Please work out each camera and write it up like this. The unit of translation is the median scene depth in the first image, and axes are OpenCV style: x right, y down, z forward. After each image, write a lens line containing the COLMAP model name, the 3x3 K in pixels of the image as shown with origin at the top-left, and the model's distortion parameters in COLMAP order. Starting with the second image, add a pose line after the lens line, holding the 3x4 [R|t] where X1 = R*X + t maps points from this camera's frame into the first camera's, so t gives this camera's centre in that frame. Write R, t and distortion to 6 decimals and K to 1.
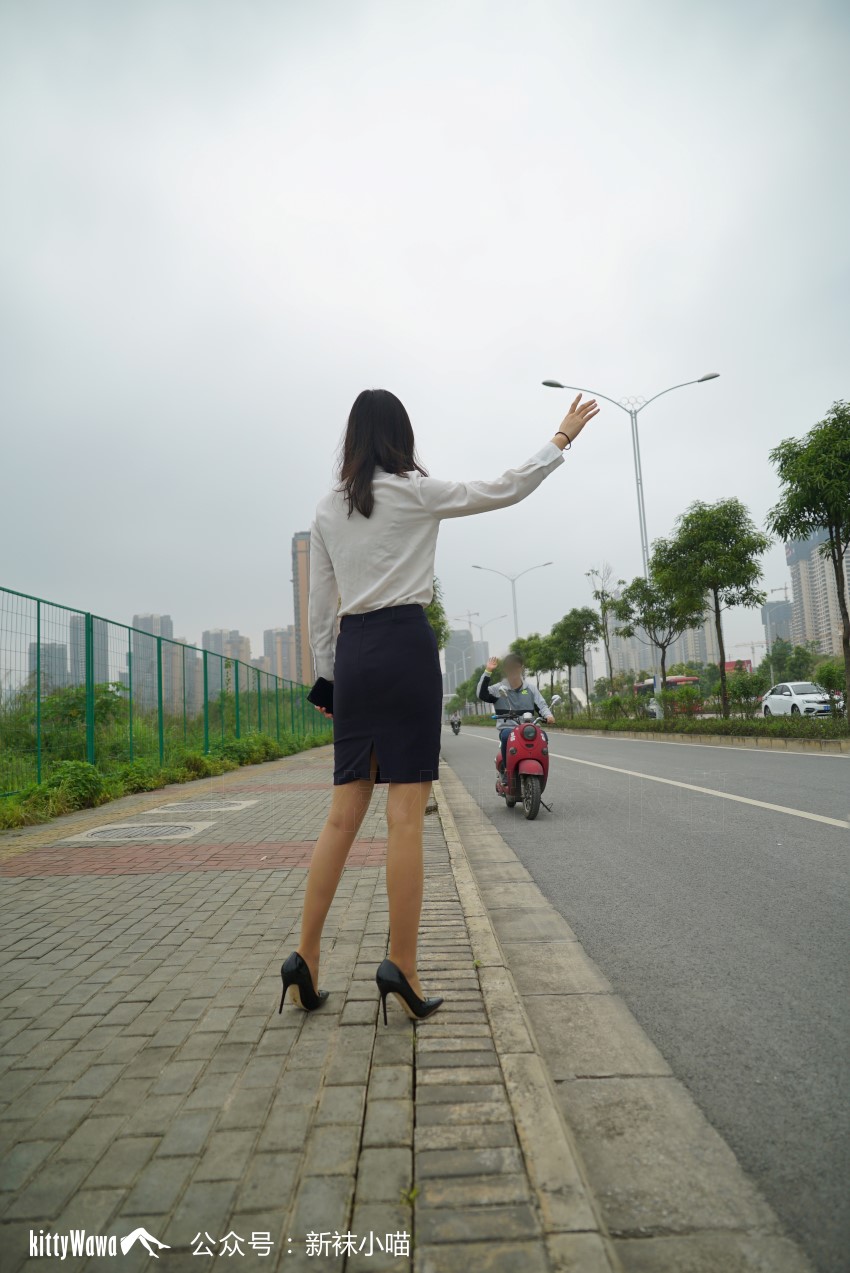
lens RADIAL K [[875.4, 0, 437.5], [0, 875.4, 617.6], [0, 0, 1]] dist [-0.003694, 0.005592]
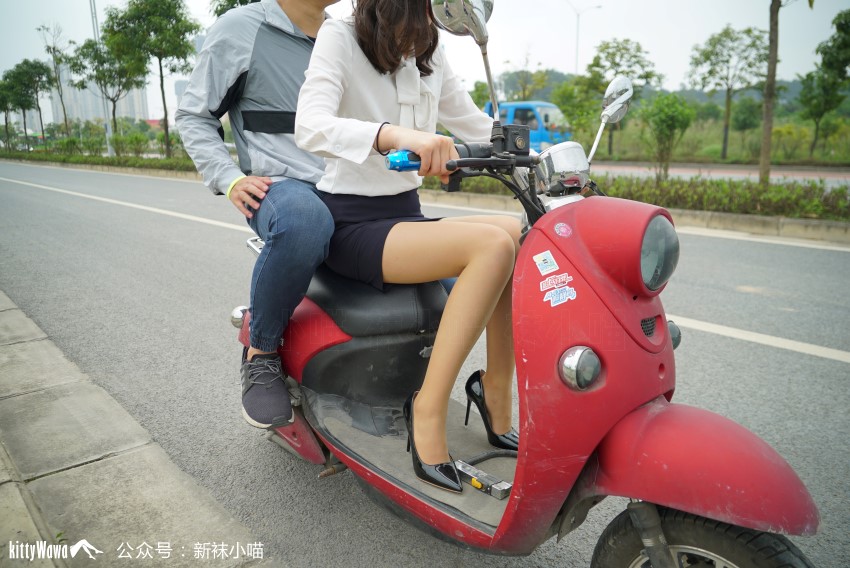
lens RADIAL K [[566.0, 0, 424.2], [0, 566.0, 282.5], [0, 0, 1]] dist [-0.050655, 0.039855]
pose [[0.722734, -0.099372, 0.683945, 0.010854], [-0.125830, 0.954150, 0.271597, 0.066145], [-0.679576, -0.282353, 0.677092, 0.467909]]
